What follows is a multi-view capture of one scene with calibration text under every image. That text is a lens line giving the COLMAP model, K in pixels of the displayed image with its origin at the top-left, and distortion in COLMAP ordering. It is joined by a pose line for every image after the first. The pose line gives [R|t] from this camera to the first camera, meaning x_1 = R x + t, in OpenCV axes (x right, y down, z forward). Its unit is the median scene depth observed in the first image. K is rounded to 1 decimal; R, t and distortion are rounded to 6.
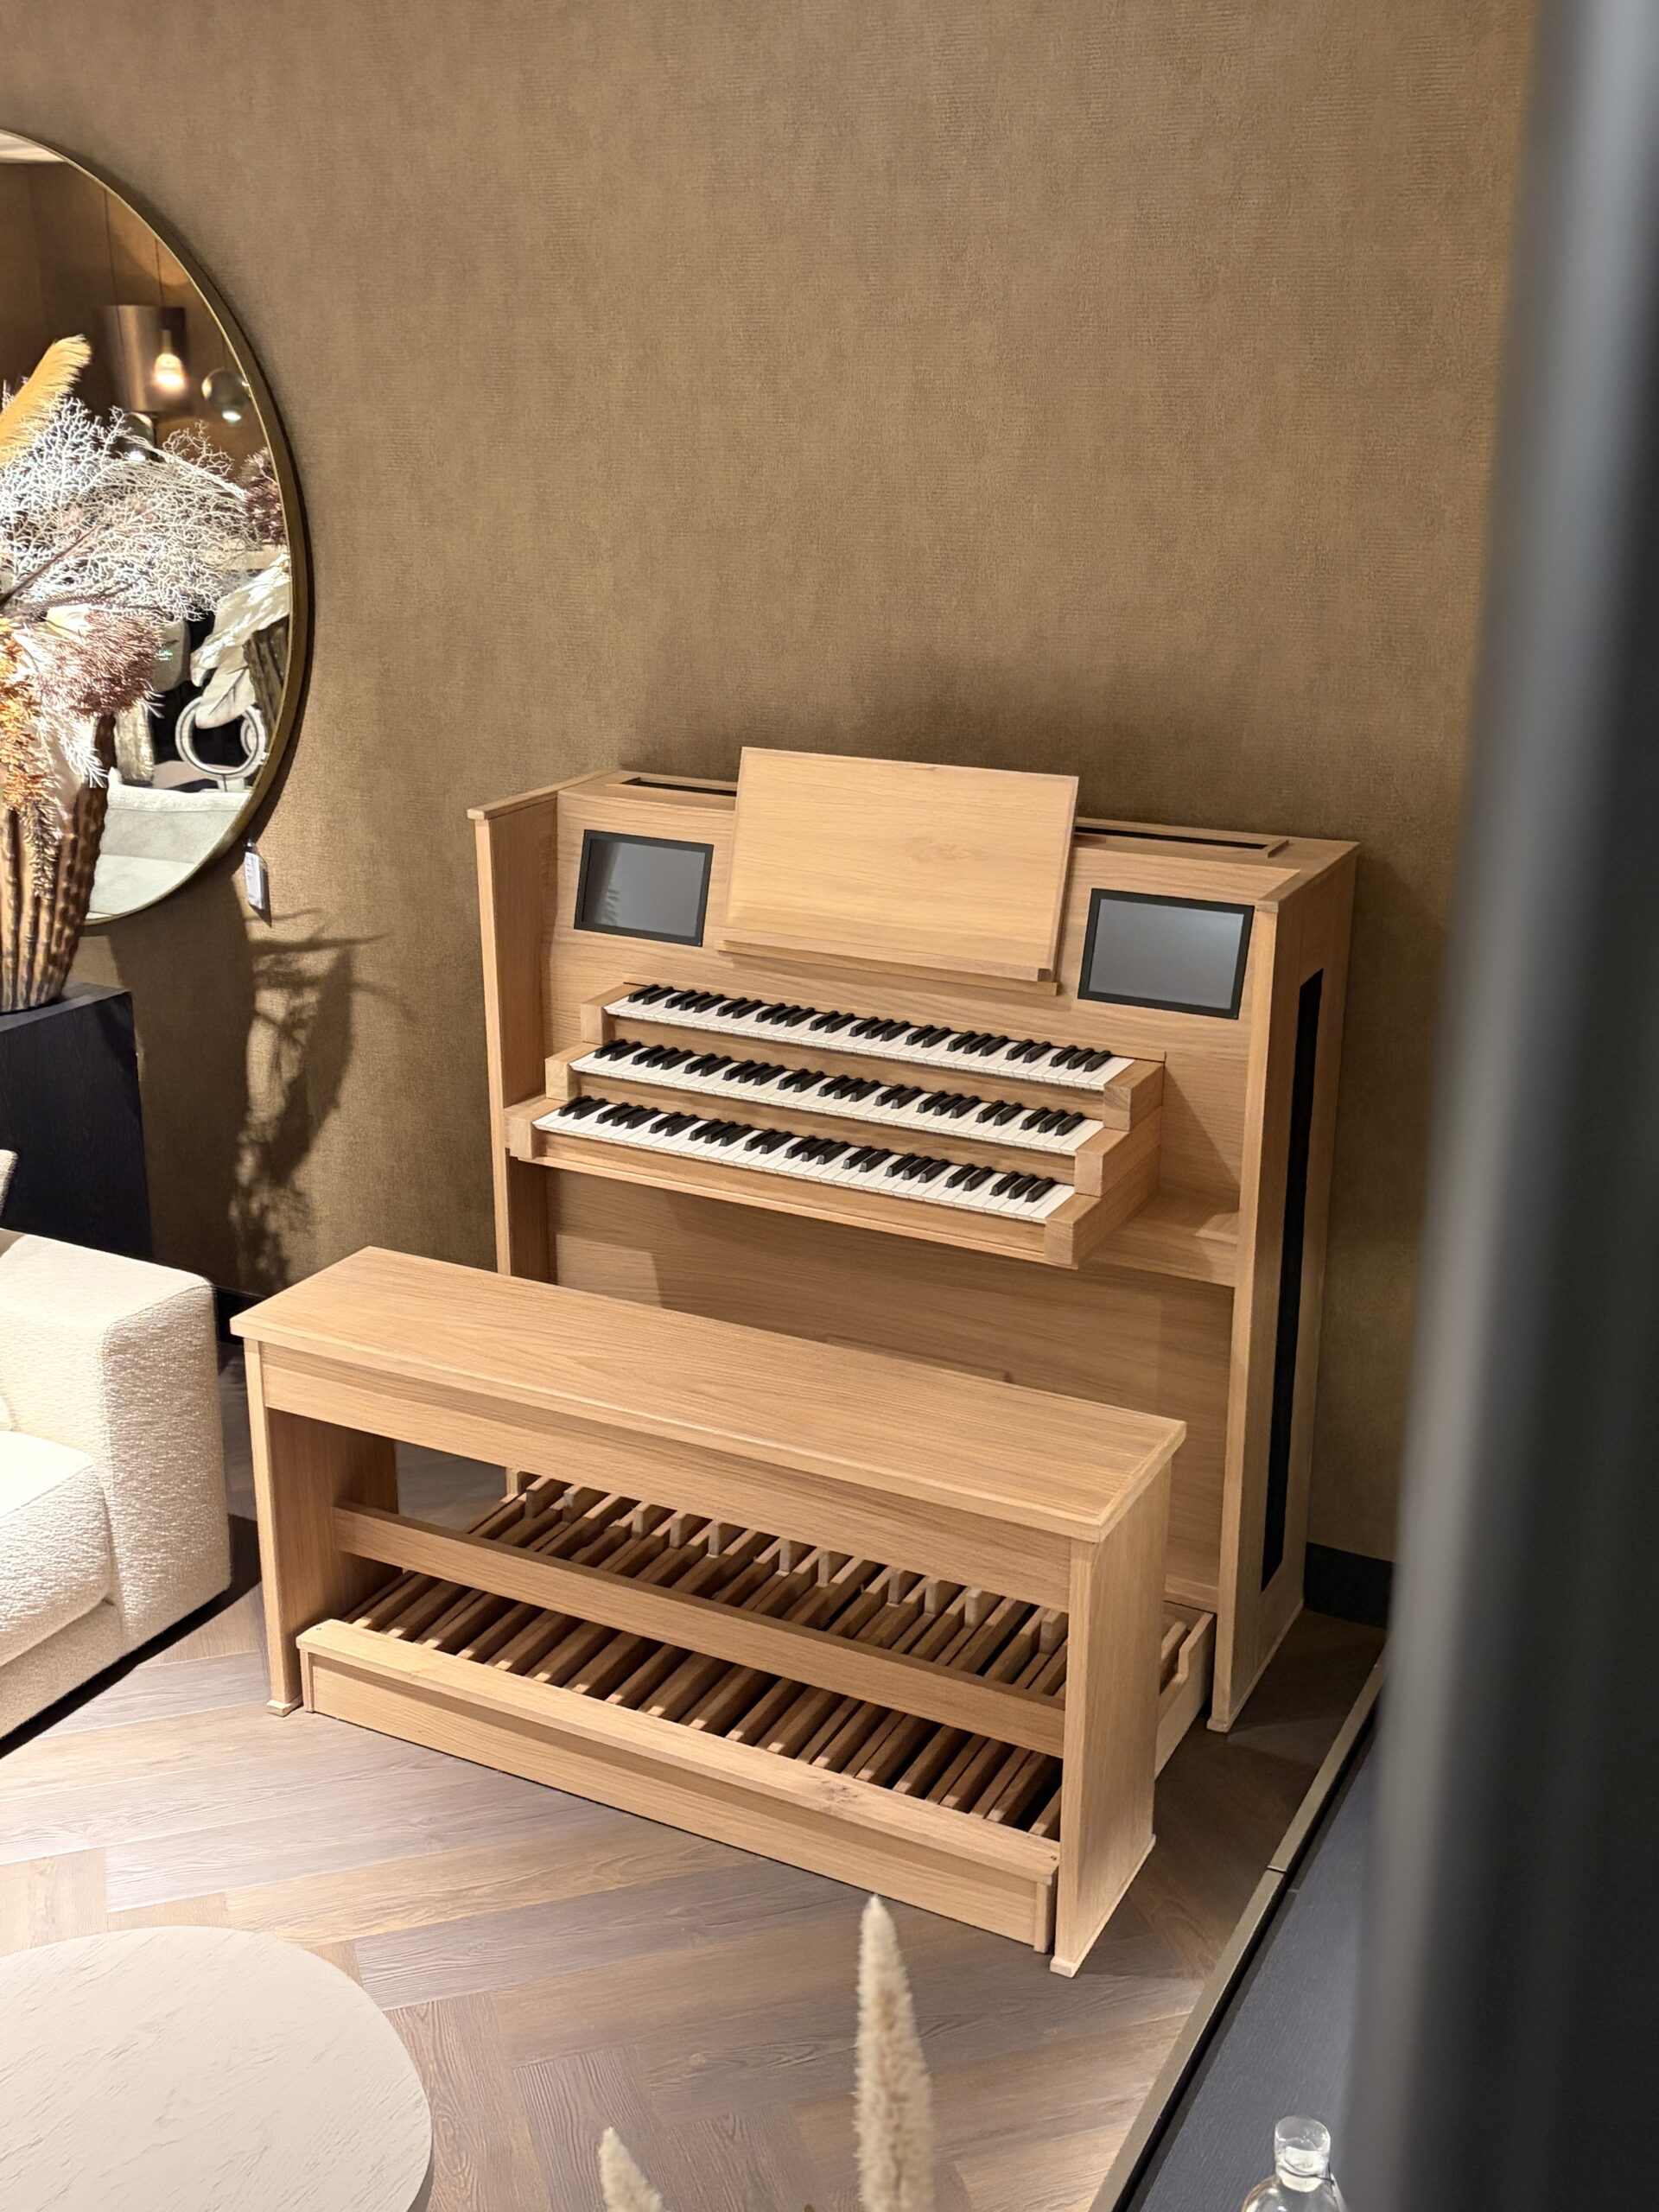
lens RADIAL K [[2315.1, 0, 829.5], [0, 2315.1, 1106.0], [0, 0, 1]] dist [0.001409, 0.000954]
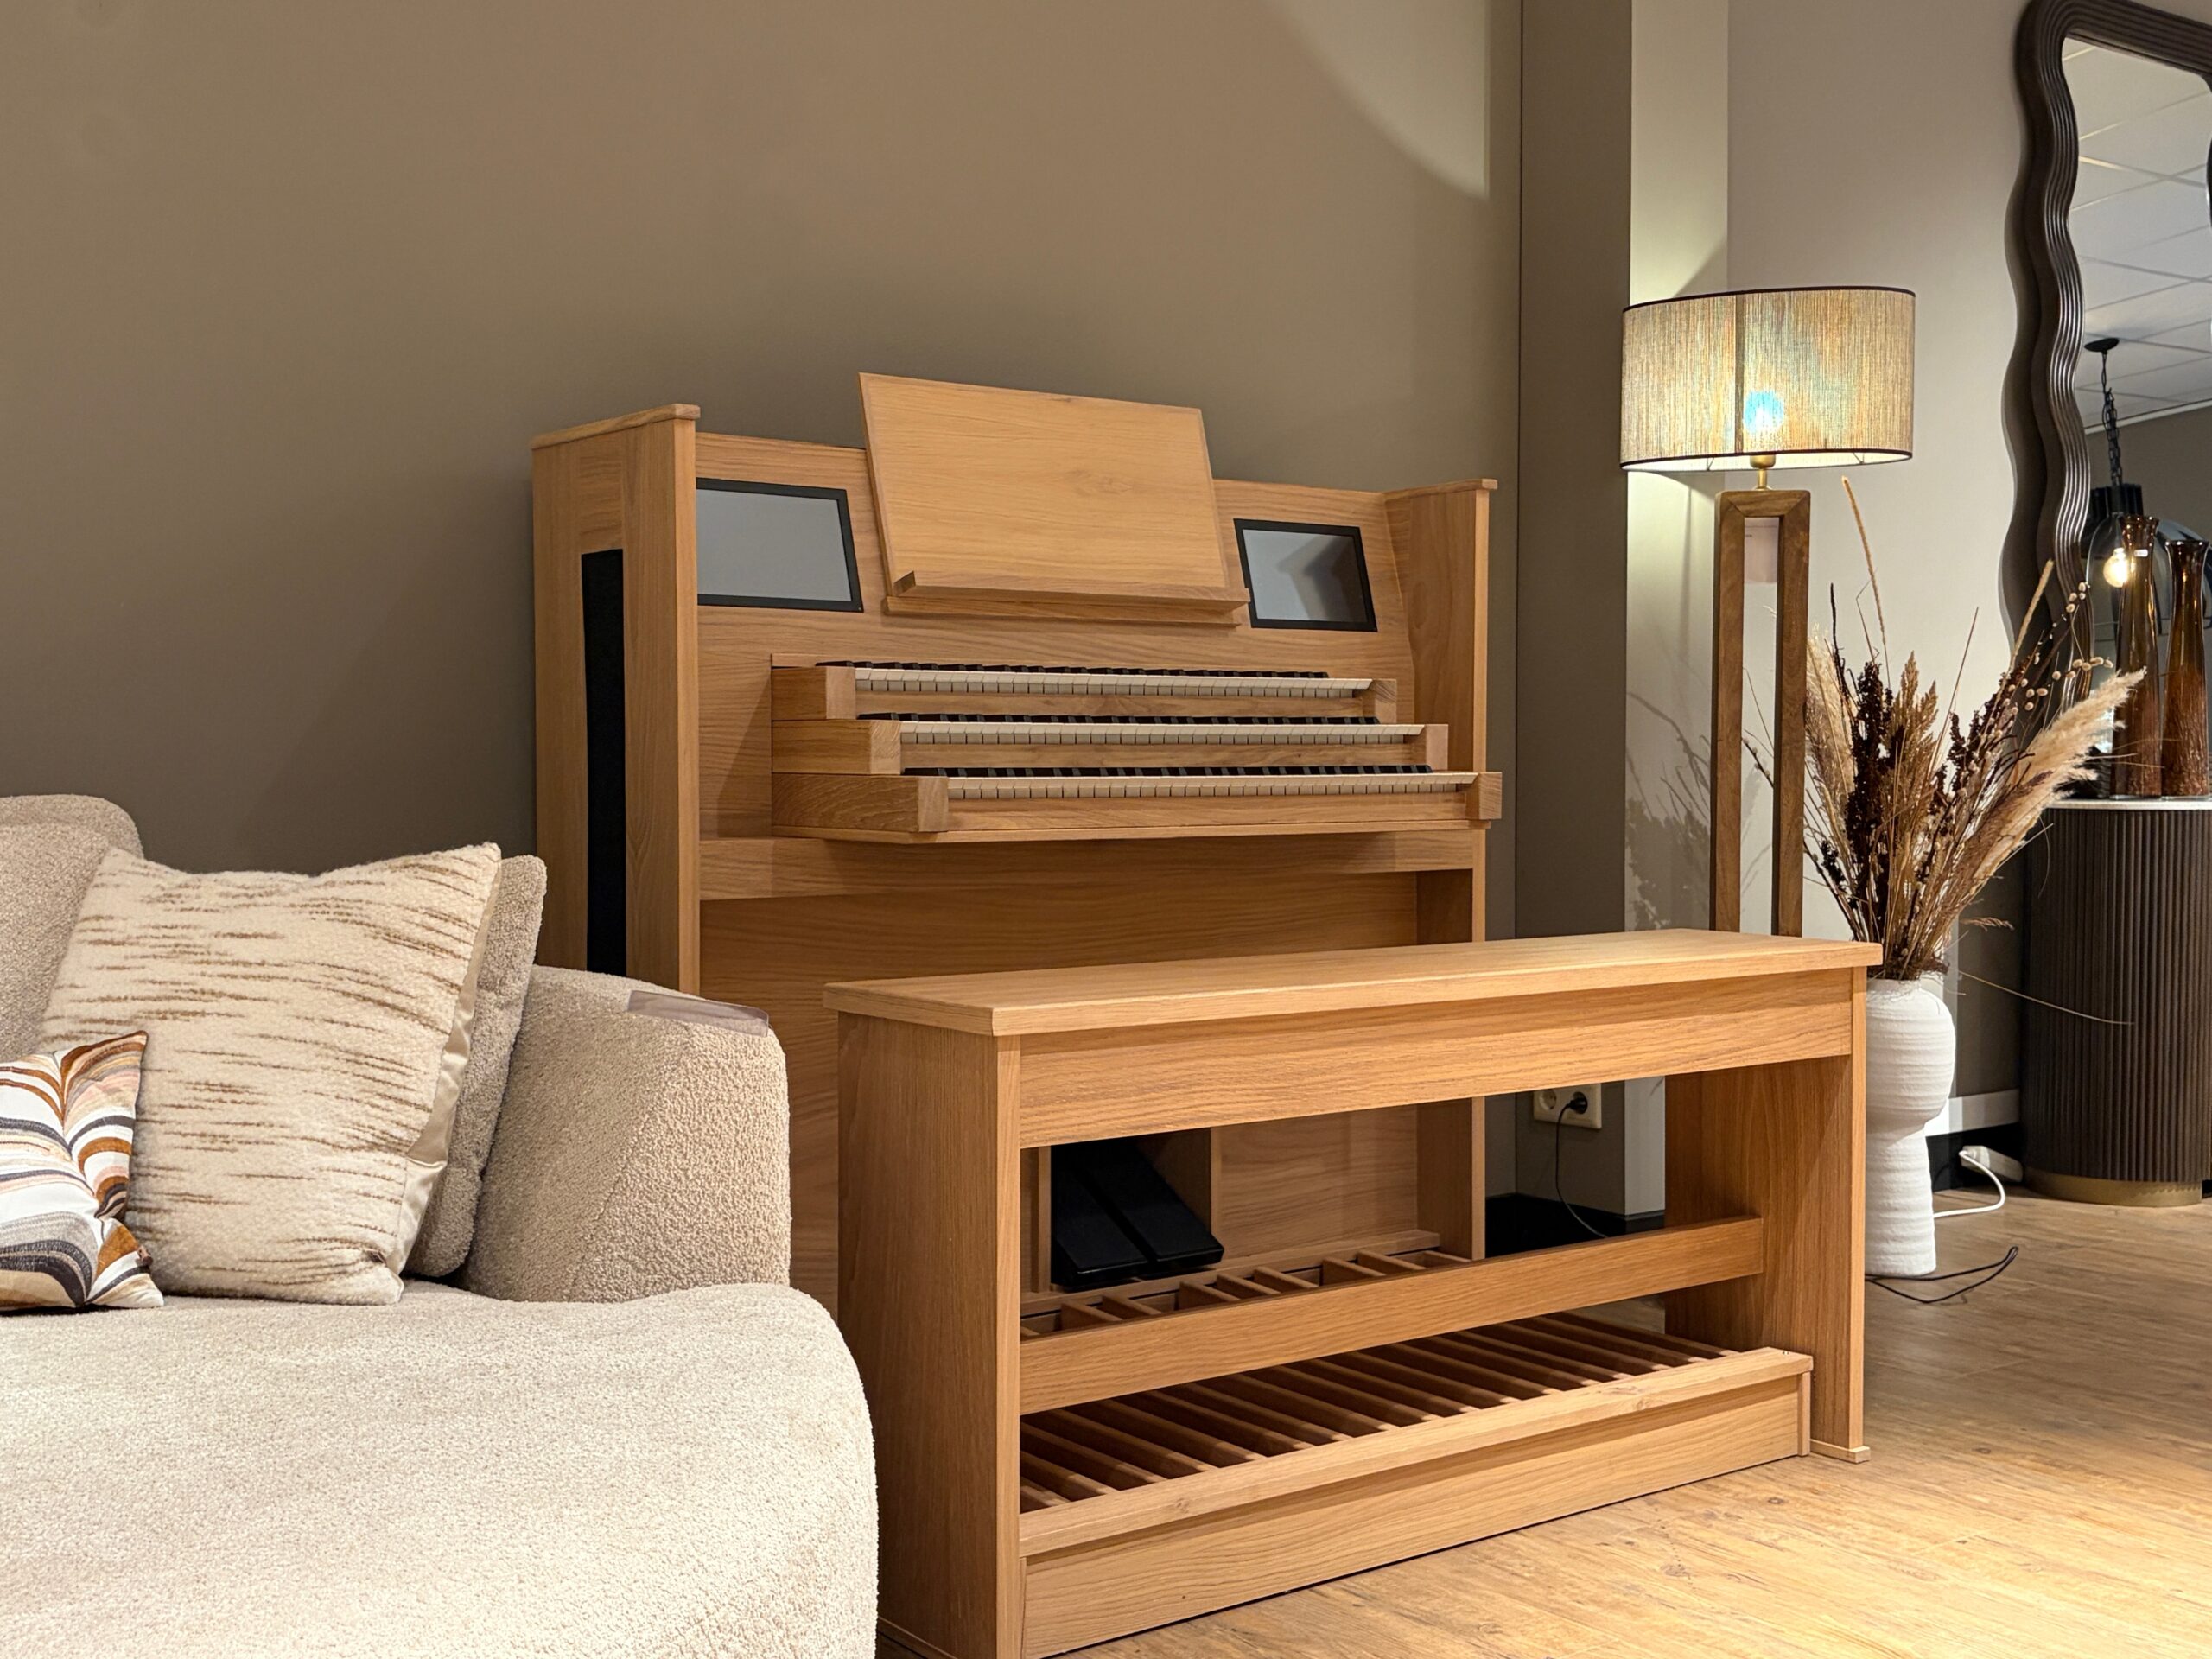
lens RADIAL K [[2394.8, 0, 1106.0], [0, 2394.8, 829.5], [0, 0, 1]] dist [0.206564, -0.621671]
pose [[0.442196, -0.033777, 0.896282, -0.806208], [0.285128, 0.952747, -0.104768, 0.119335], [-0.850391, 0.301883, 0.430932, 0.631270]]
